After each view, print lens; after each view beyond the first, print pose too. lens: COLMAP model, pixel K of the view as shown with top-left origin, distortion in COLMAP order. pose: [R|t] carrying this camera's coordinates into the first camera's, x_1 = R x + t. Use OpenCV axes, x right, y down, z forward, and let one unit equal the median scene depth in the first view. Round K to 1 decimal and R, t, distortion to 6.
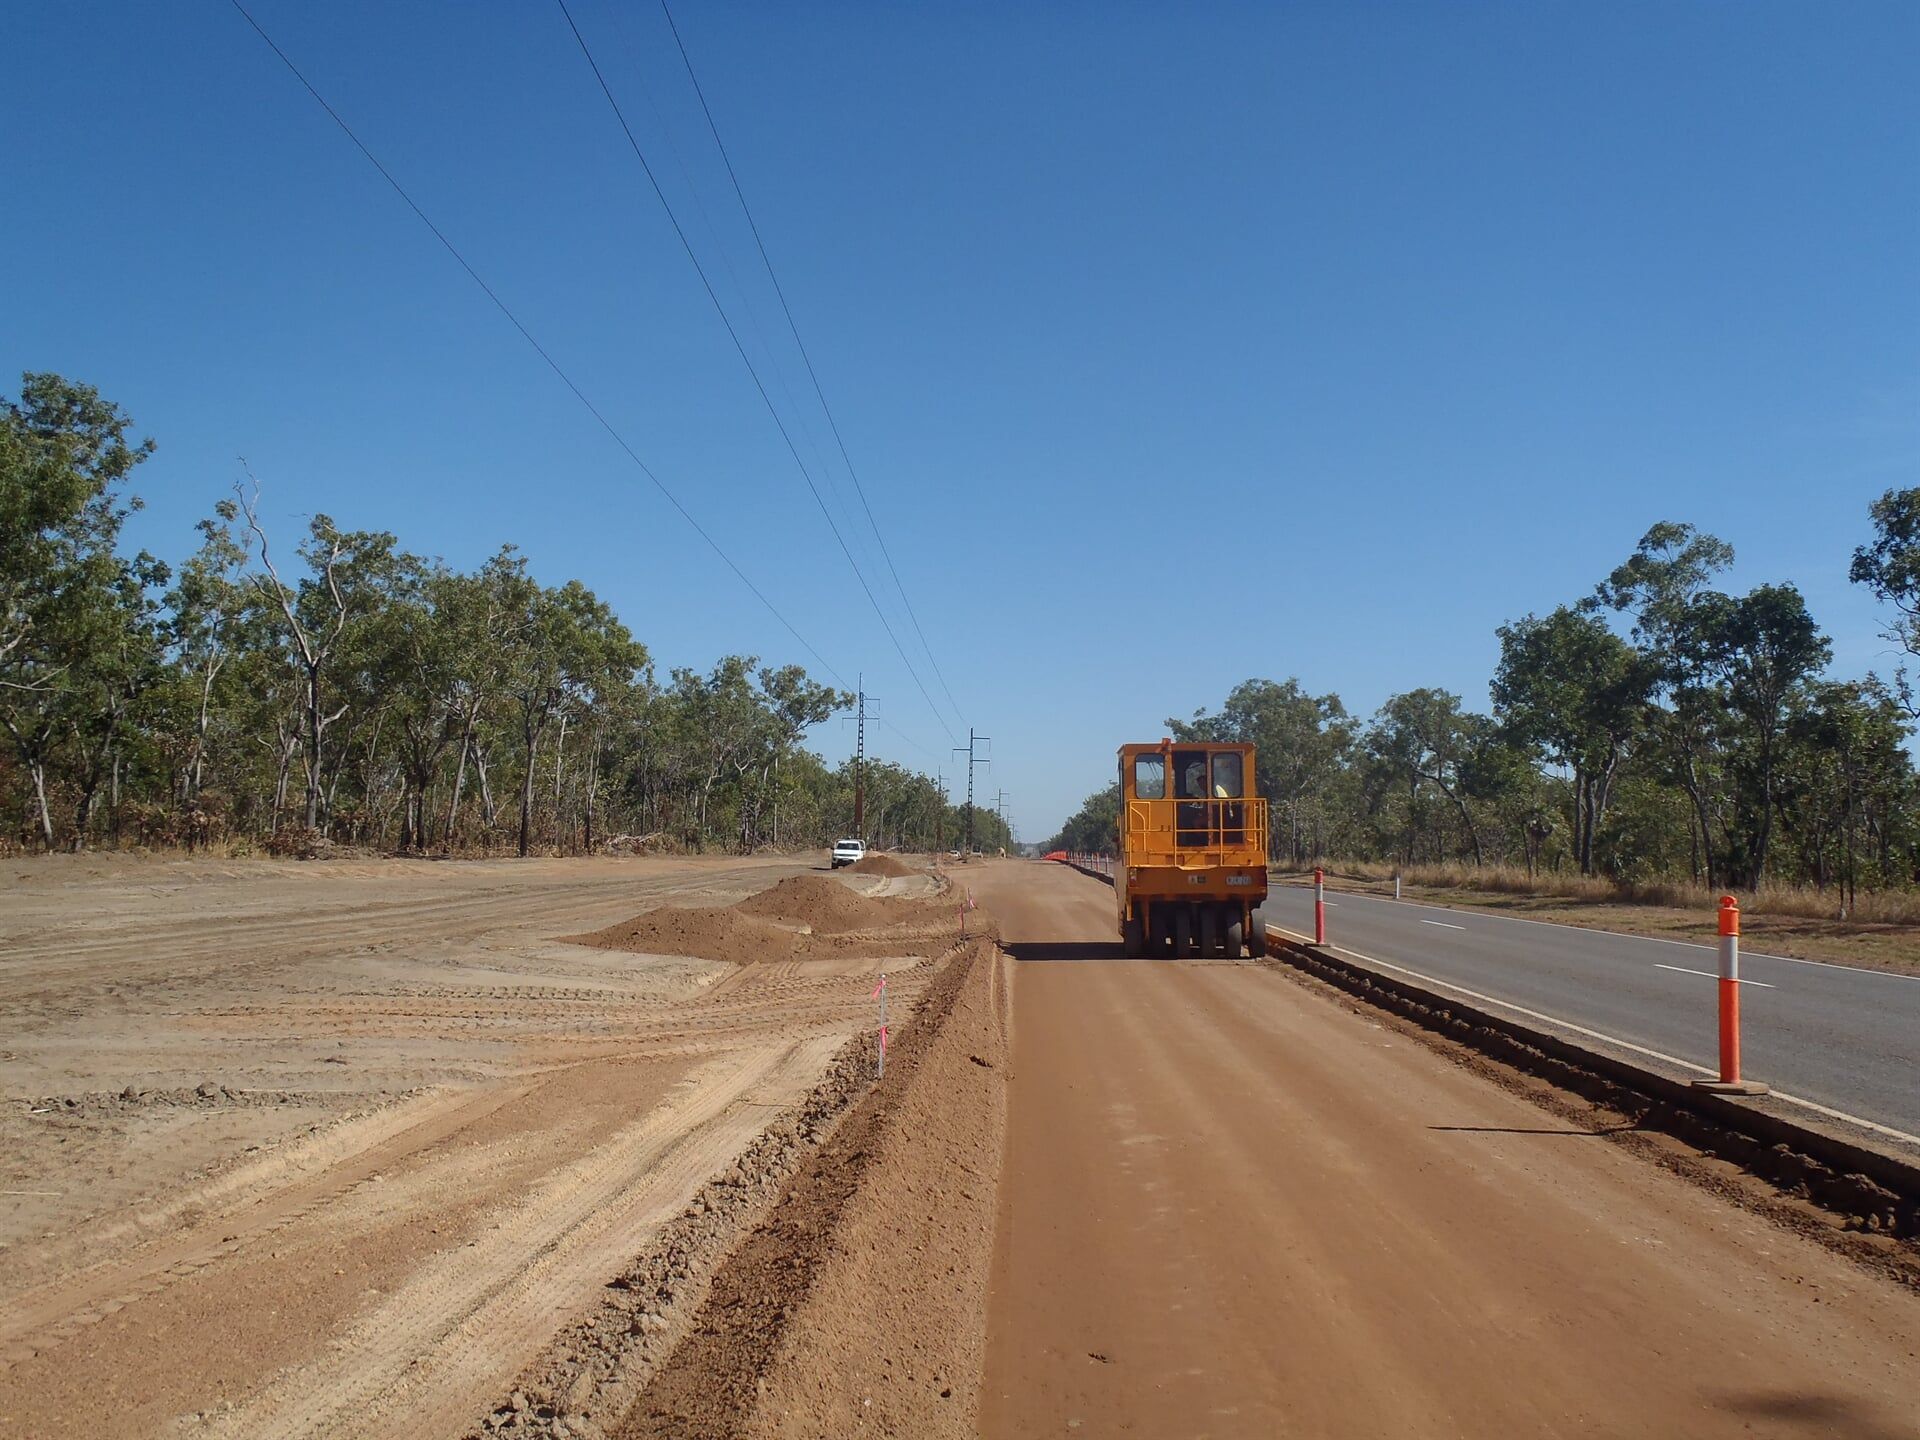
lens RADIAL K [[1649.3, 0, 971.1], [0, 1649.3, 714.5], [0, 0, 1]] dist [-0.040282, 0.067719]
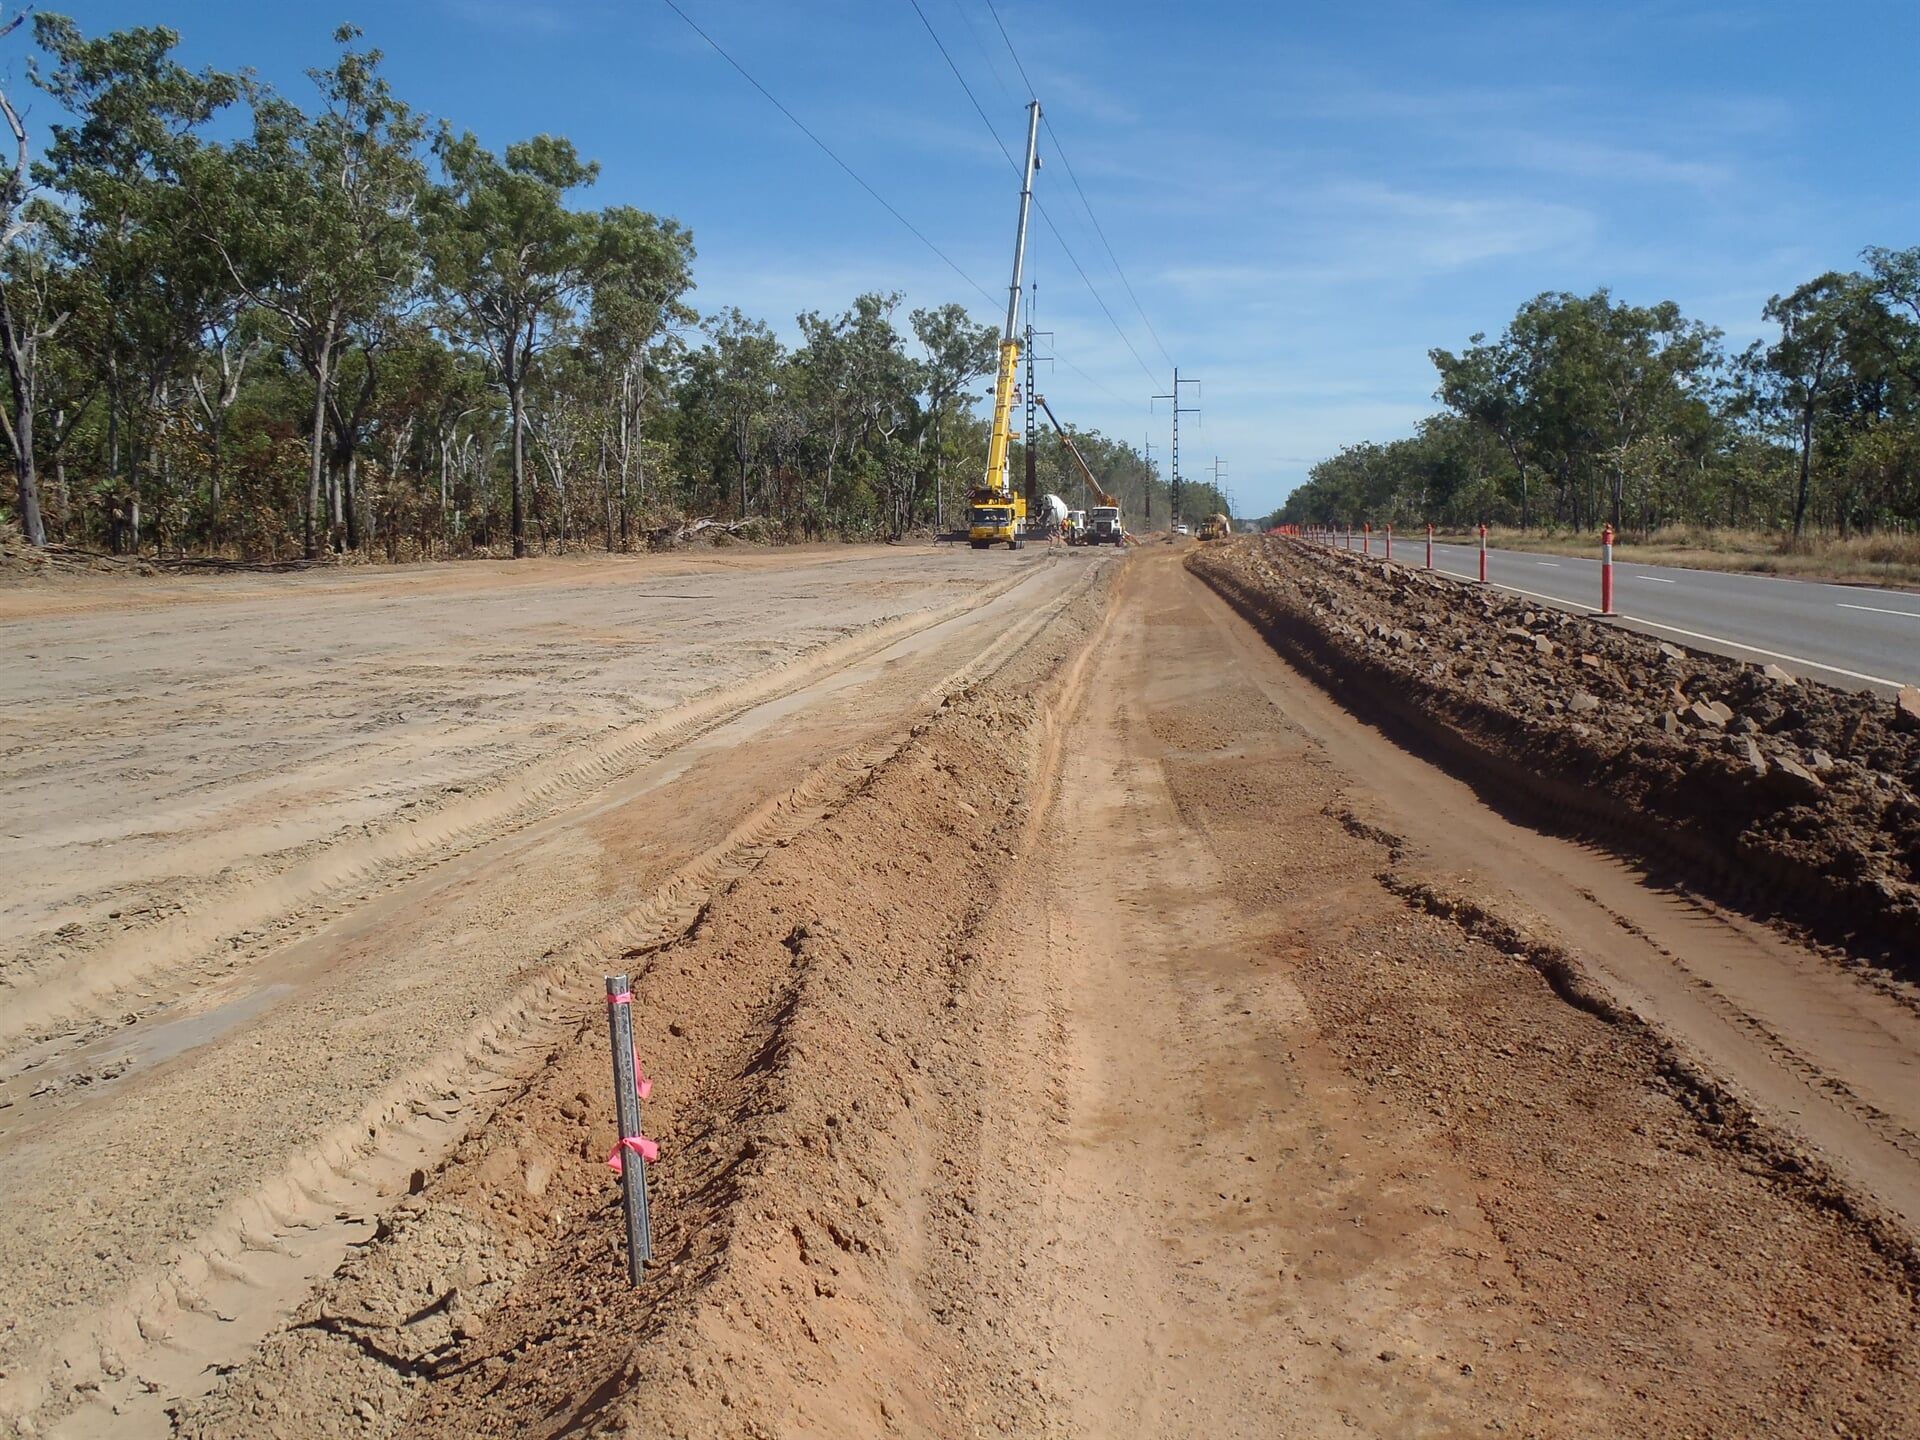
lens RADIAL K [[1649.3, 0, 971.1], [0, 1649.3, 714.5], [0, 0, 1]] dist [-0.040282, 0.067719]
pose [[0.991152, -0.012200, -0.132167, 0.005811], [0.037294, 0.981249, 0.189104, 0.015397], [0.127381, -0.192360, 0.973022, 0.183938]]
